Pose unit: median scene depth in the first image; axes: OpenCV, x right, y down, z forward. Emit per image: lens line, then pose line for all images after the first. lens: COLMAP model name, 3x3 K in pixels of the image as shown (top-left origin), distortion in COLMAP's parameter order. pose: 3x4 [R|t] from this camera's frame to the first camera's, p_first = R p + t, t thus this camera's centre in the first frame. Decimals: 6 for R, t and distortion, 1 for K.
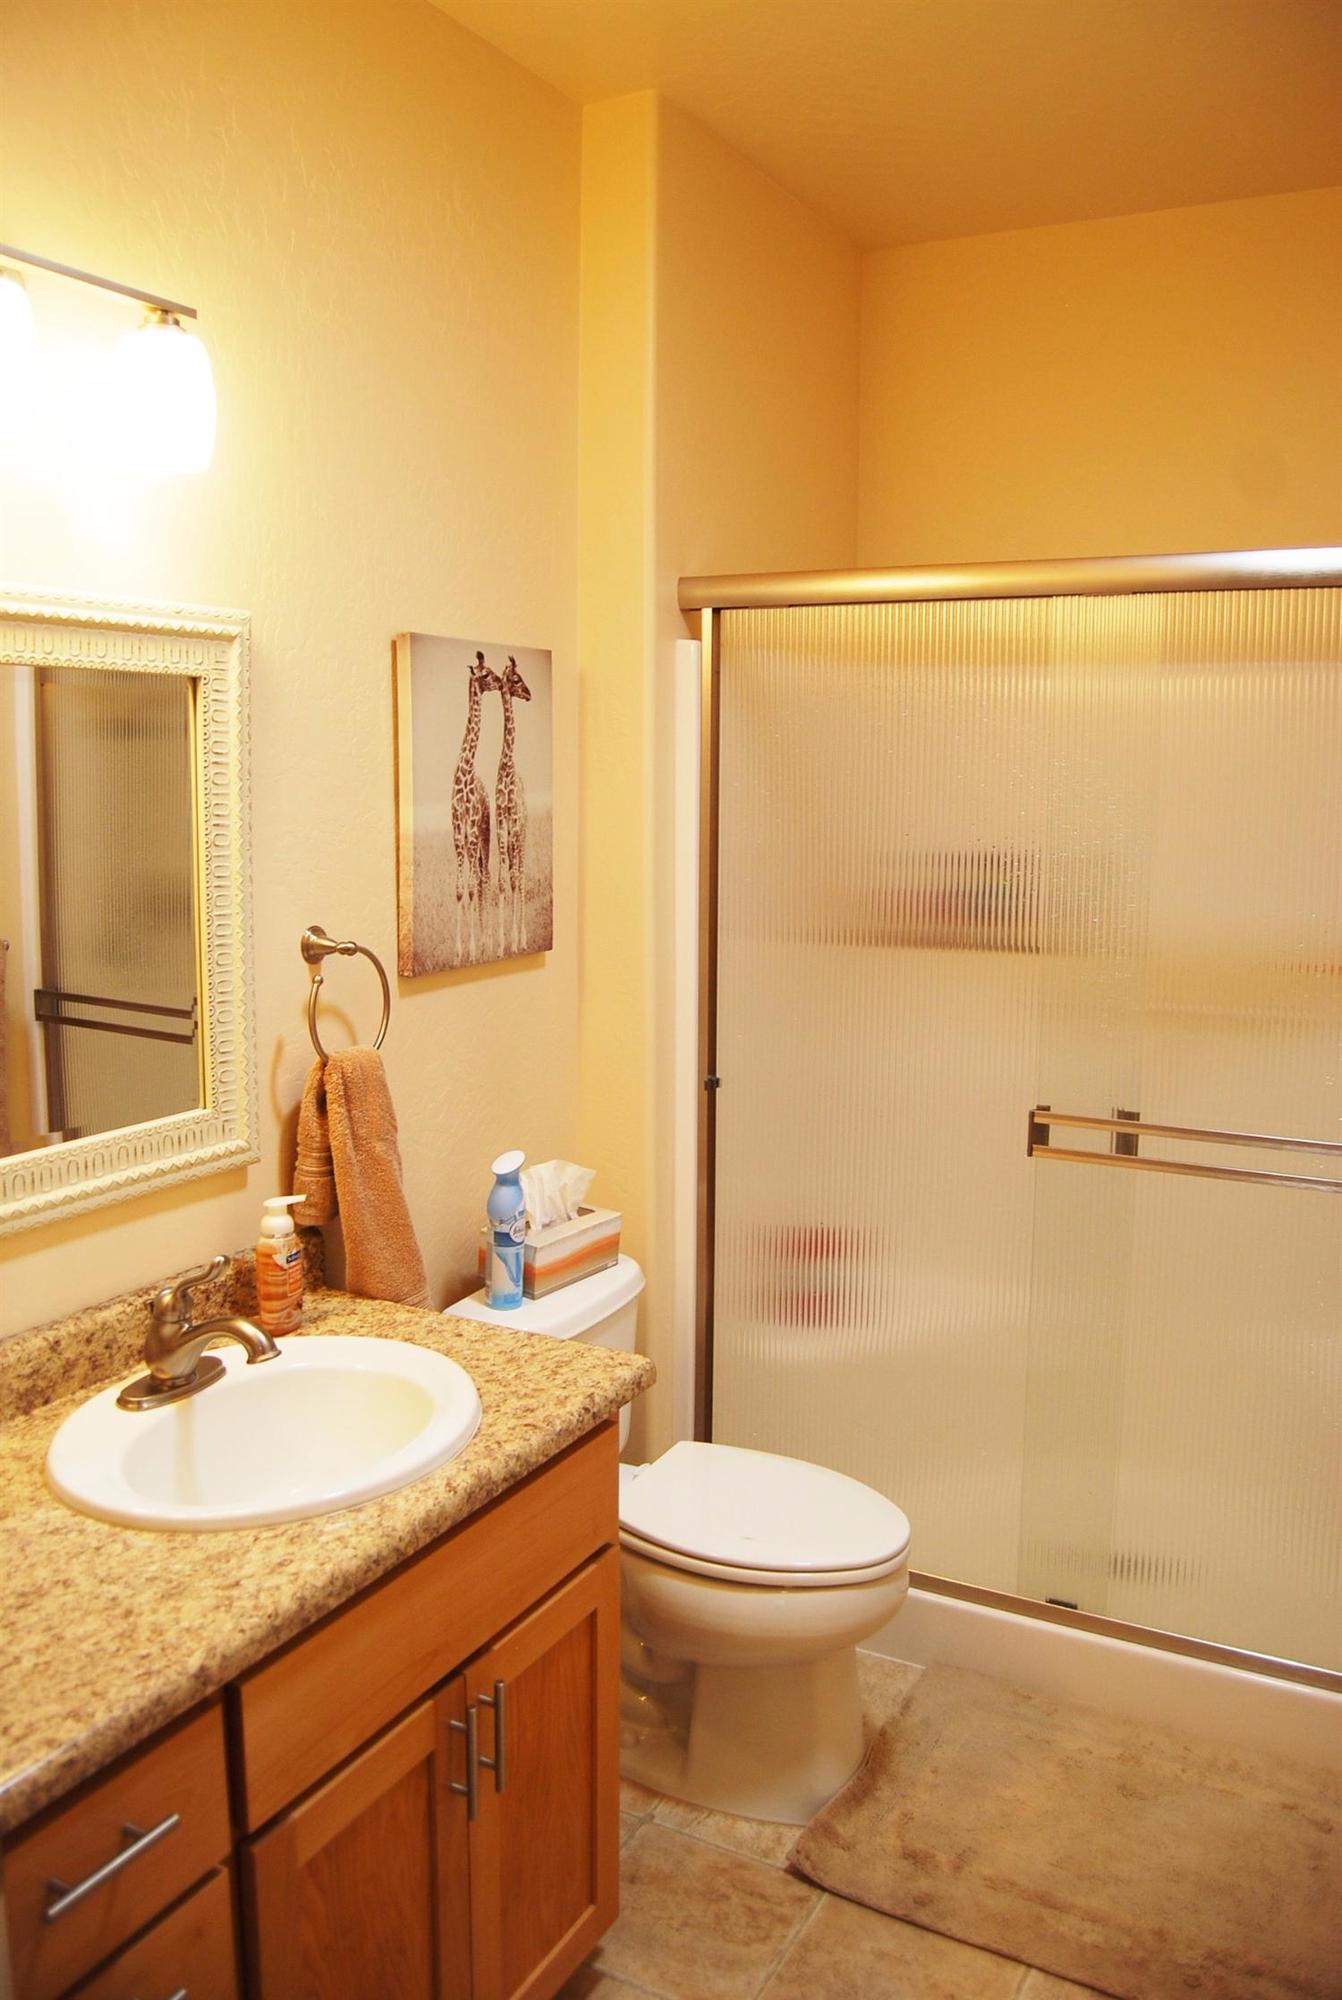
lens RADIAL K [[1565.9, 0, 671.0], [0, 1565.9, 1000.0], [0, 0, 1]] dist [-0.114198, 0.002308]
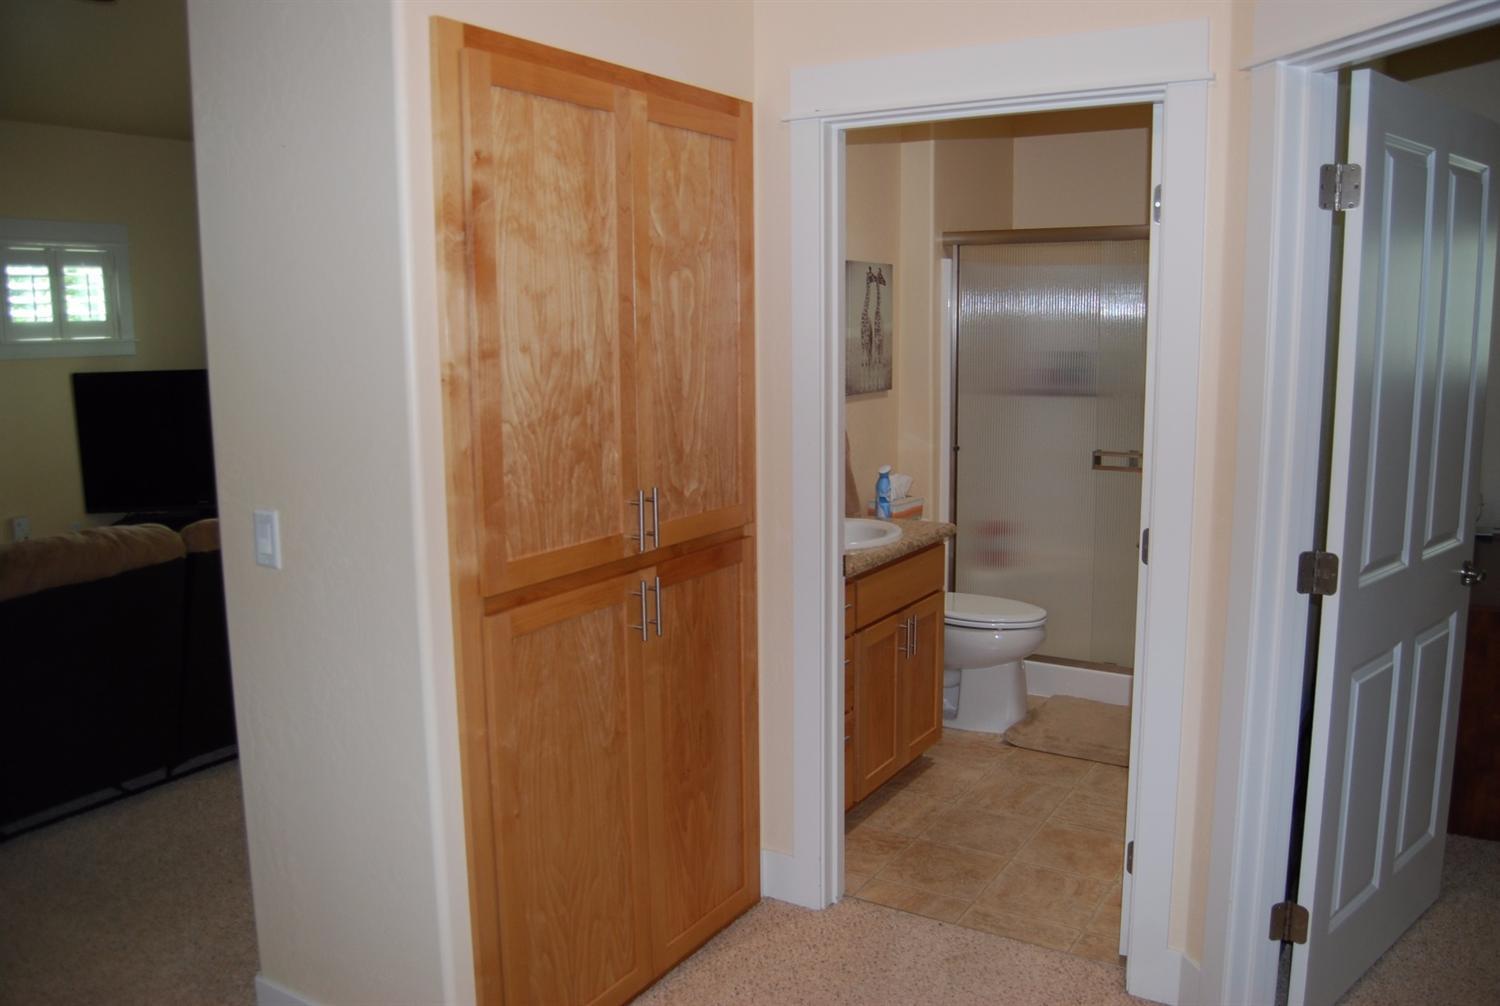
lens RADIAL K [[1174.4, 0, 750.0], [0, 1174.4, 503.0], [0, 0, 1]] dist [-0.114198, 0.002308]
pose [[0.997269, -0.004248, -0.073735, -0.174101], [0.004879, 0.999953, 0.008392, 0.135844], [0.073696, -0.008729, 0.997243, -0.867319]]
